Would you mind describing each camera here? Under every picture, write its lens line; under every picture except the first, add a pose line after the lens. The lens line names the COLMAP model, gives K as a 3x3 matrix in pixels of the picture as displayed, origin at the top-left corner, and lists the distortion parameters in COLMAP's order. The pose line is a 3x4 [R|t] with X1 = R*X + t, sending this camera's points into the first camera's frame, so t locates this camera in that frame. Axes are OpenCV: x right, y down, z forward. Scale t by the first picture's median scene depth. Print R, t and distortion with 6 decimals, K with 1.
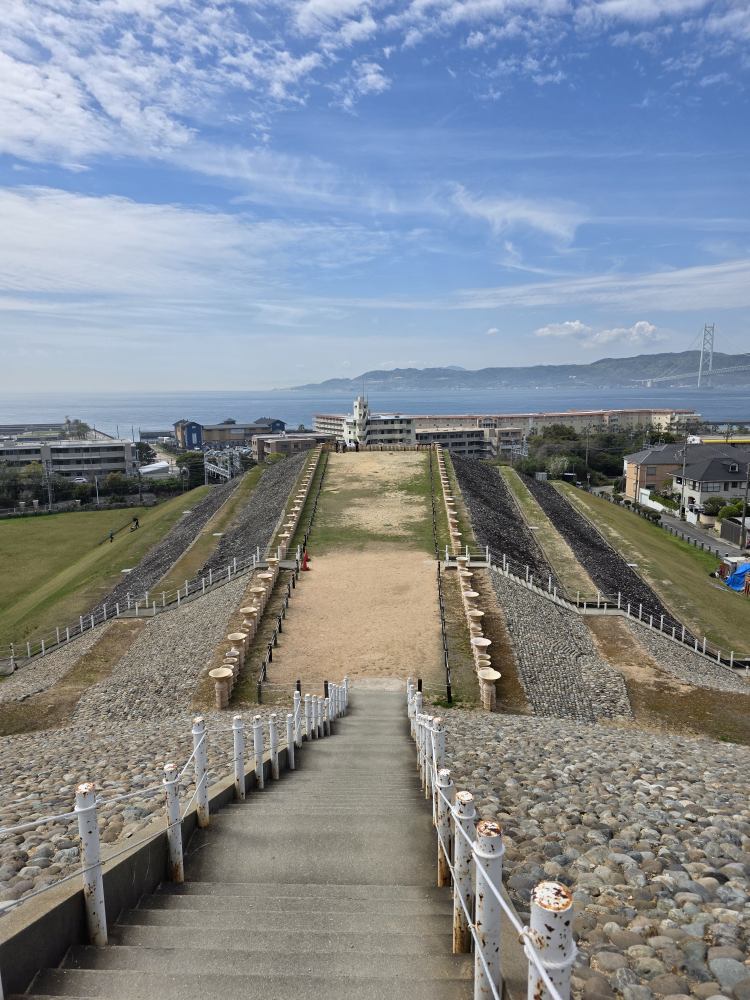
lens RADIAL K [[673.9, 0, 373.6], [0, 673.9, 506.4], [0, 0, 1]] dist [0.062256, -0.050506]
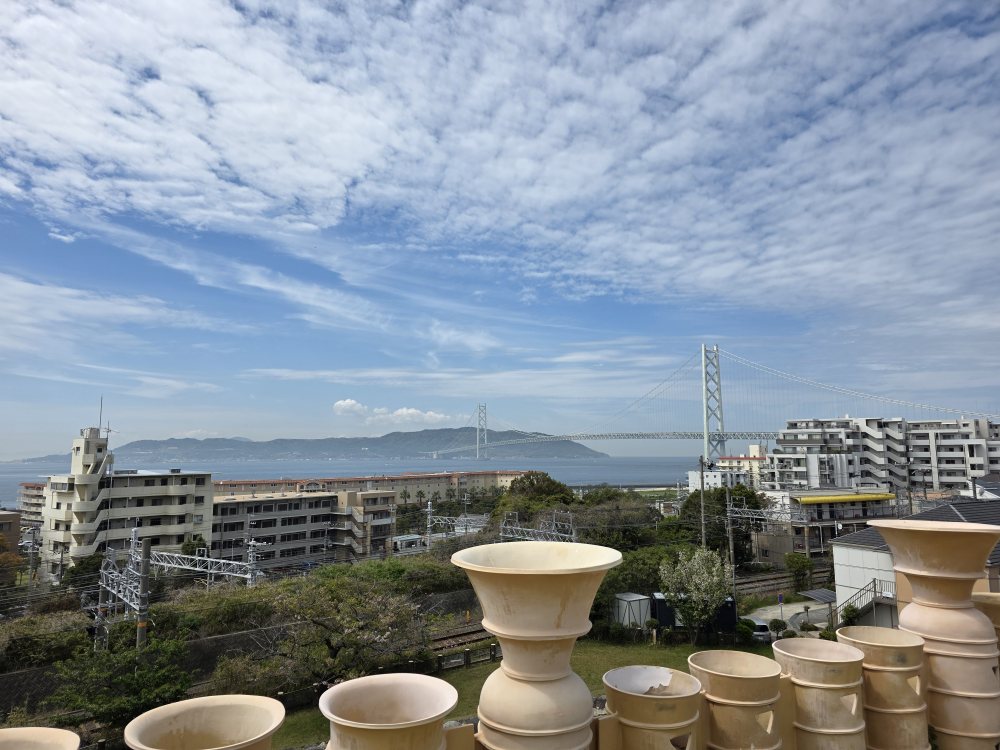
lens RADIAL K [[673.9, 0, 501.1], [0, 673.9, 375.7], [0, 0, 1]] dist [0.062256, -0.050506]
pose [[0.885668, 0.057272, 0.460774, 0.015118], [0.080232, 0.958560, -0.273361, -0.056049], [-0.457335, 0.279076, 0.844370, 0.576703]]
